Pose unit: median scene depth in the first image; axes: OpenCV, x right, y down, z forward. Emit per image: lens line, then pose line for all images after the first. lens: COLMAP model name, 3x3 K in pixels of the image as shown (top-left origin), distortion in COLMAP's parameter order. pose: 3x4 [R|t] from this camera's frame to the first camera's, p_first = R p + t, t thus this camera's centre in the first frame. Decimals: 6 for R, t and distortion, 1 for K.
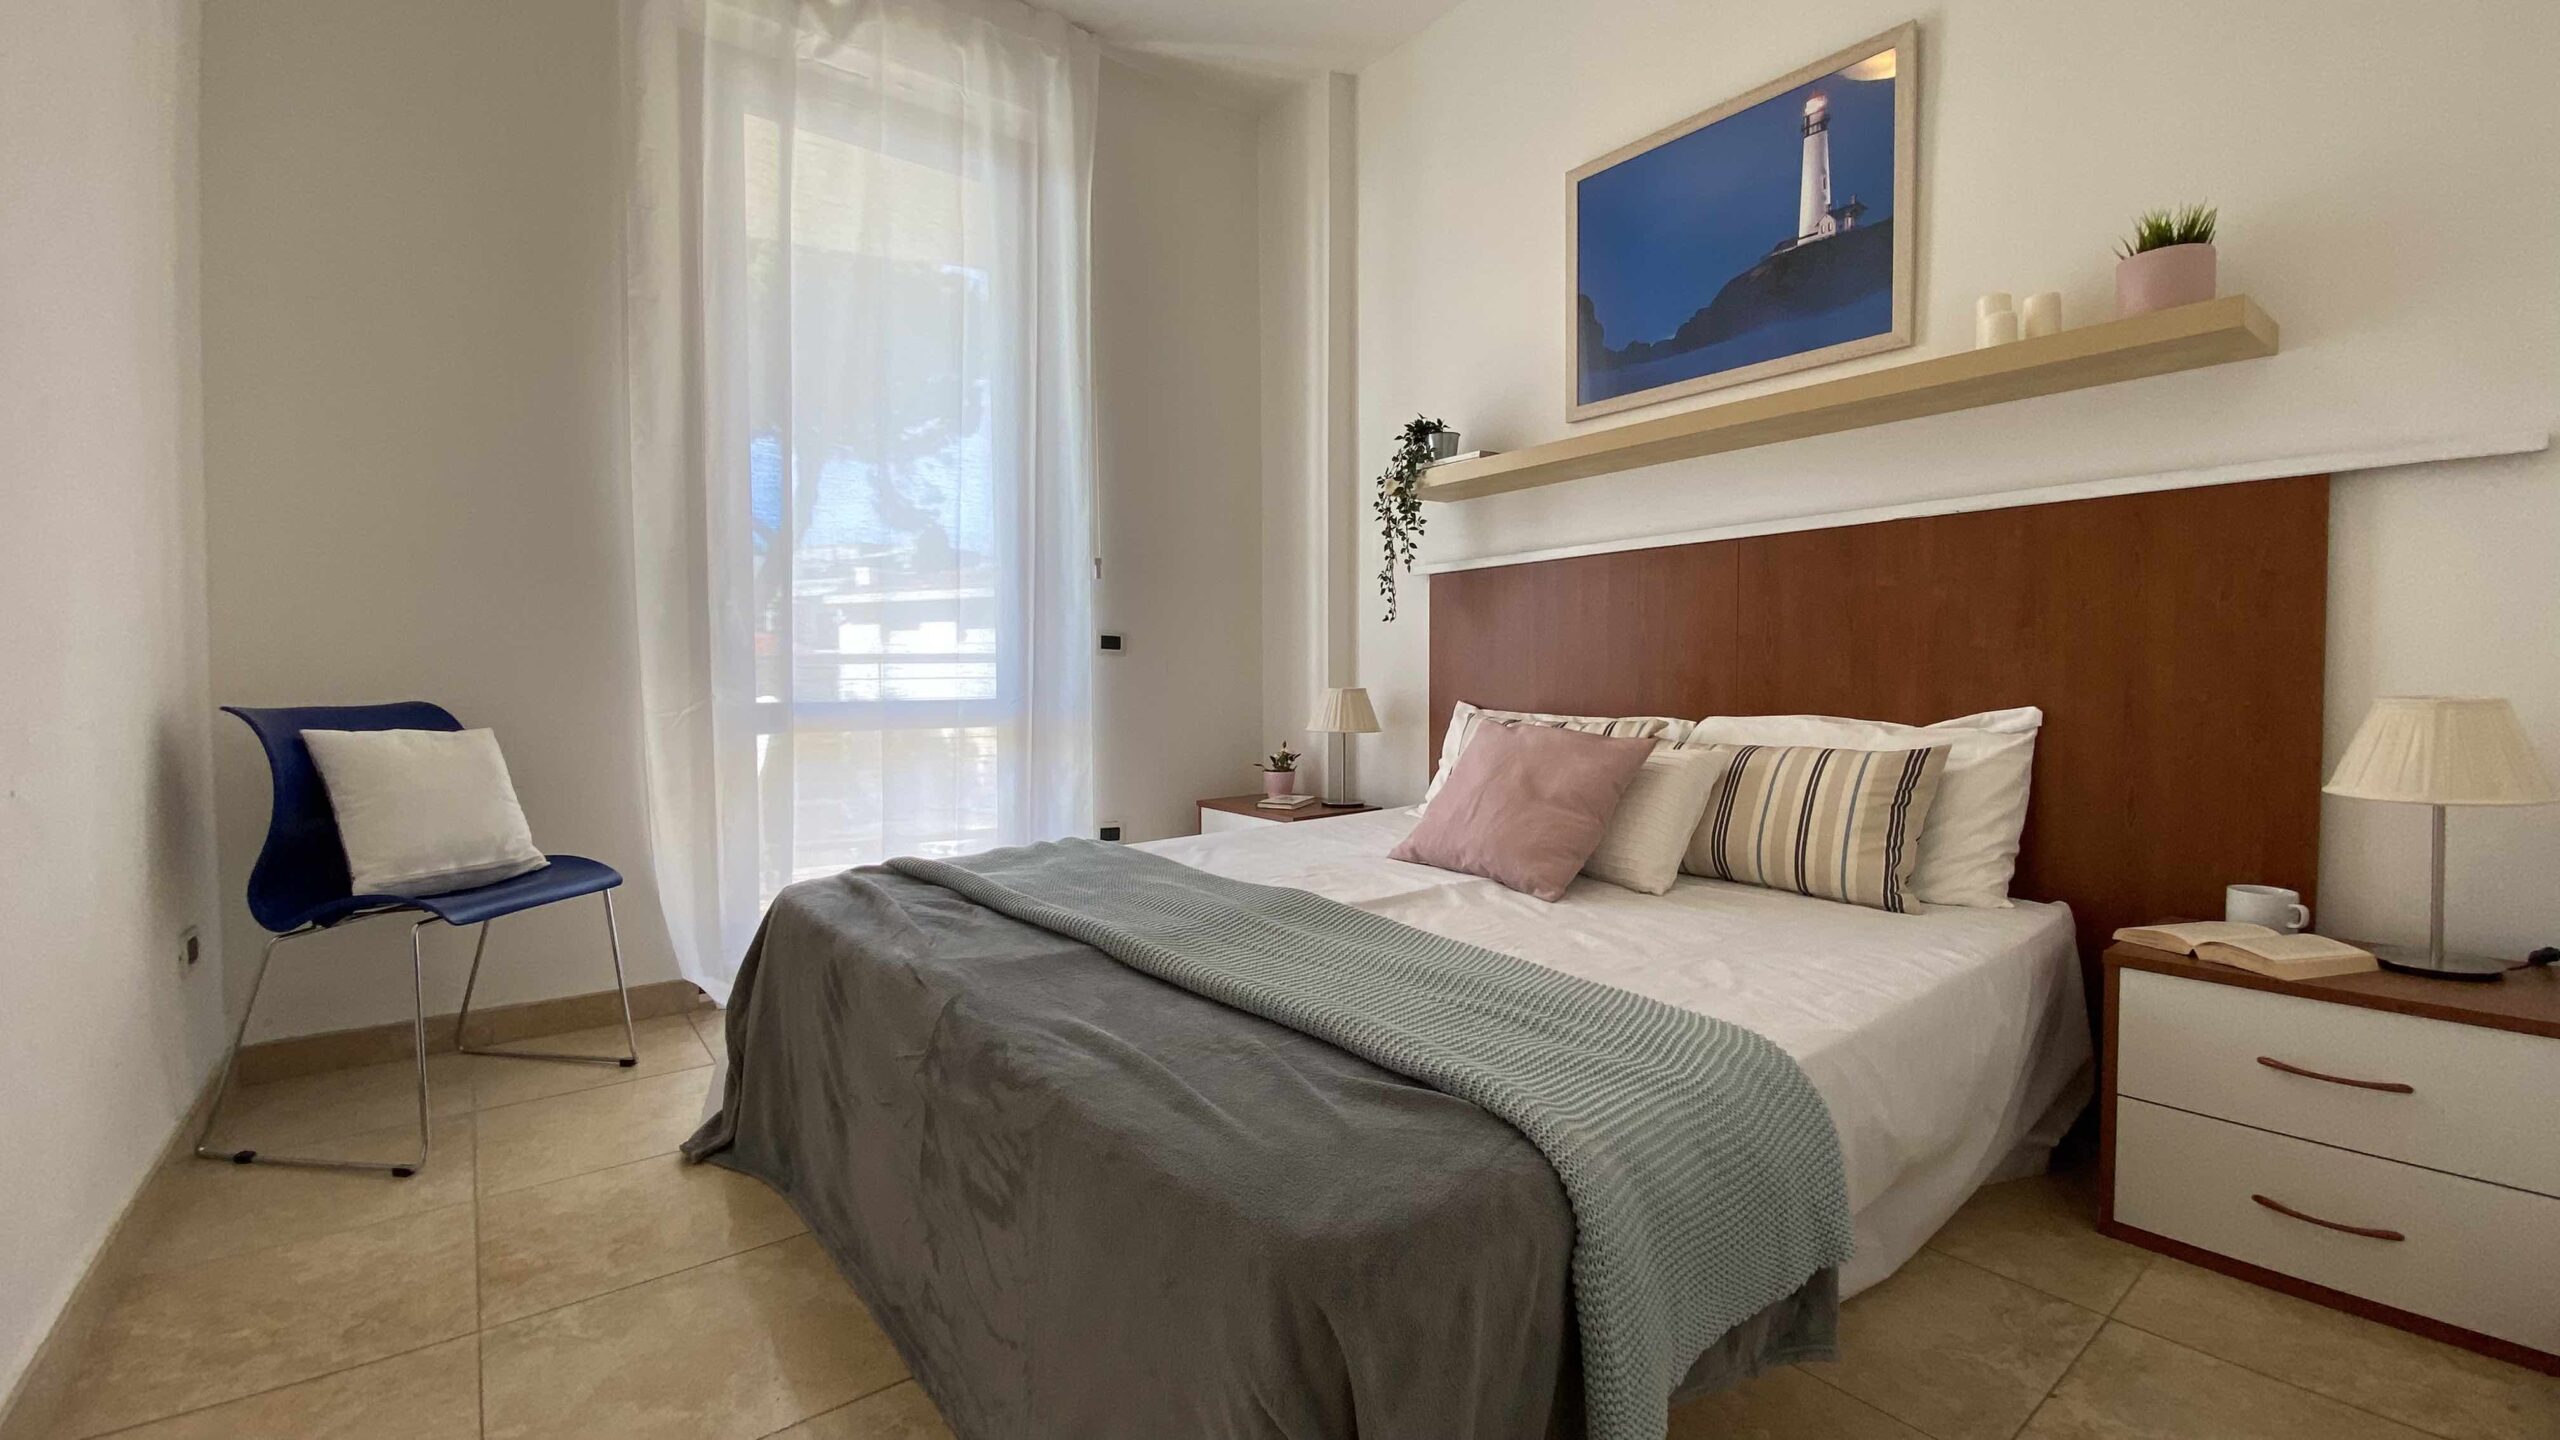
lens RADIAL K [[1006.1, 0, 1272.4], [0, 1006.1, 712.3], [0, 0, 1]] dist [-0.017079, -0.009346]
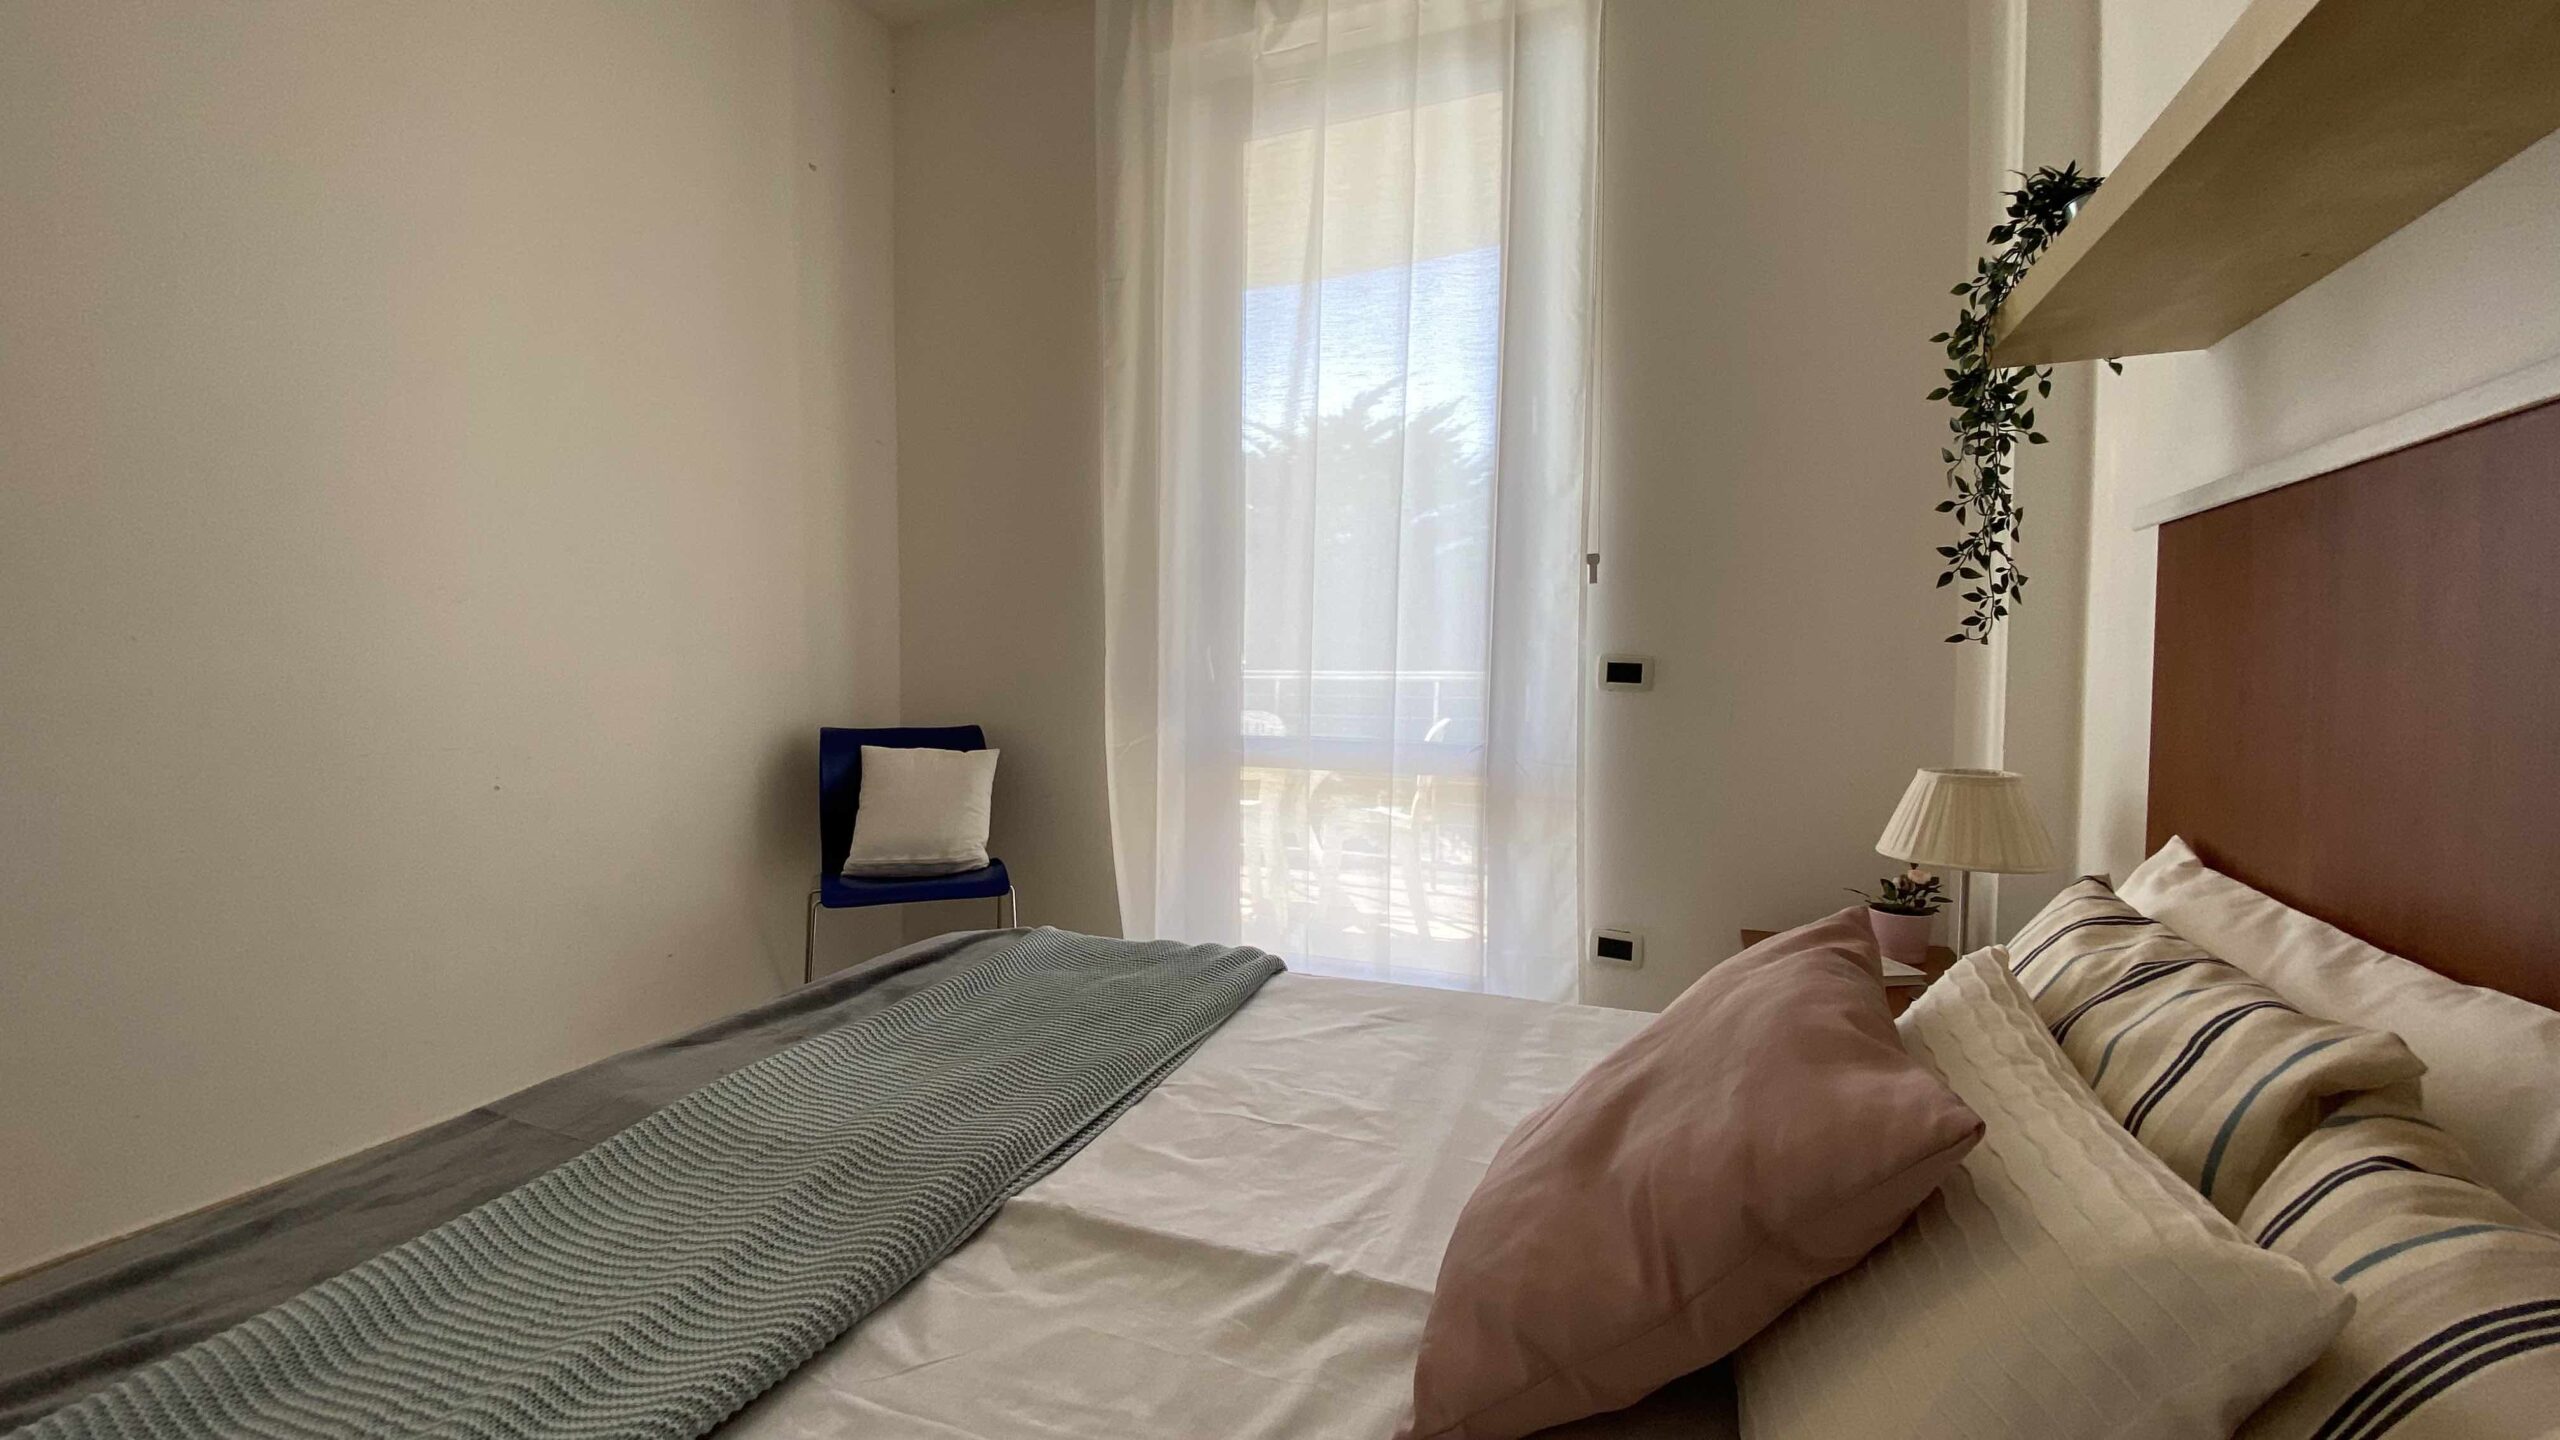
lens RADIAL K [[1006.1, 0, 1277.6], [0, 1006.1, 714.6], [0, 0, 1]] dist [-0.017079, -0.009346]
pose [[0.502007, 0.045995, -0.863640, 0.354421], [-0.037202, 0.998809, 0.031570, -0.059949], [0.864063, 0.016280, 0.503120, 0.500014]]
